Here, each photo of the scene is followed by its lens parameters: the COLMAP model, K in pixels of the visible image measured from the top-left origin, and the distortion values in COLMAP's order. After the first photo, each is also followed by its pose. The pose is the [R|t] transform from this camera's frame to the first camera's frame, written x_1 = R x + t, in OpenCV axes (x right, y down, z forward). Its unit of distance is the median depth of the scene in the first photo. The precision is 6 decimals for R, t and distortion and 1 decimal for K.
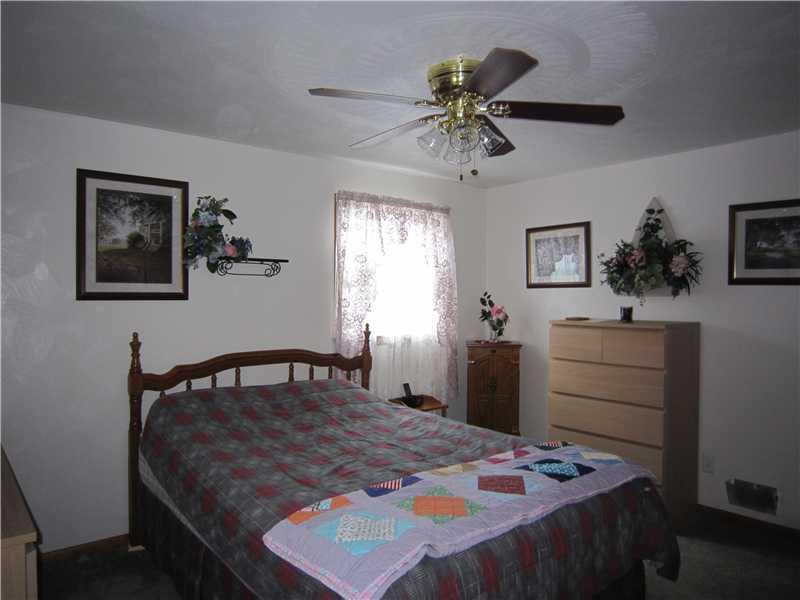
lens RADIAL K [[568.0, 0, 391.6], [0, 568.0, 299.5], [0, 0, 1]] dist [-0.040782, -0.001764]
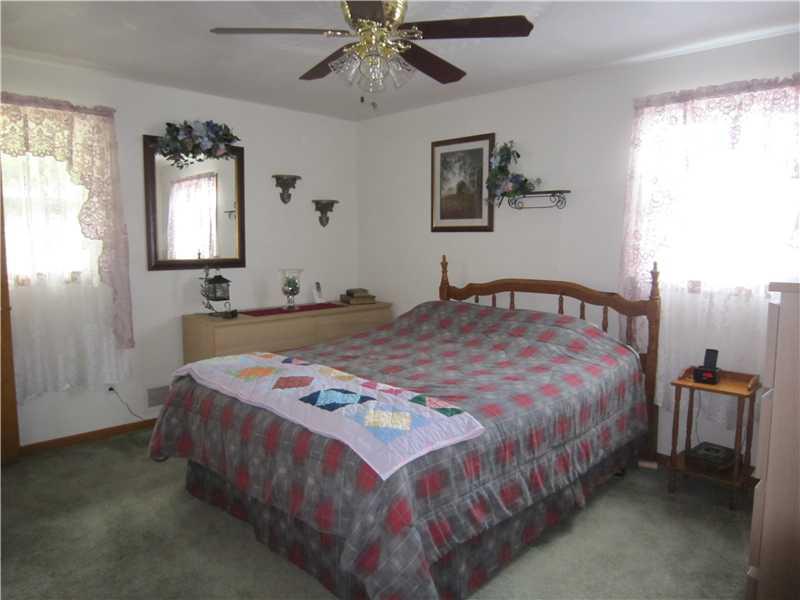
lens RADIAL K [[568.0, 0, 393.5], [0, 568.0, 301.8], [0, 0, 1]] dist [-0.040782, -0.001764]
pose [[0.102179, 0.115614, -0.988025, 0.855893], [-0.002116, 0.993246, 0.116007, 0.009538], [0.994764, -0.009763, 0.101733, 0.674058]]
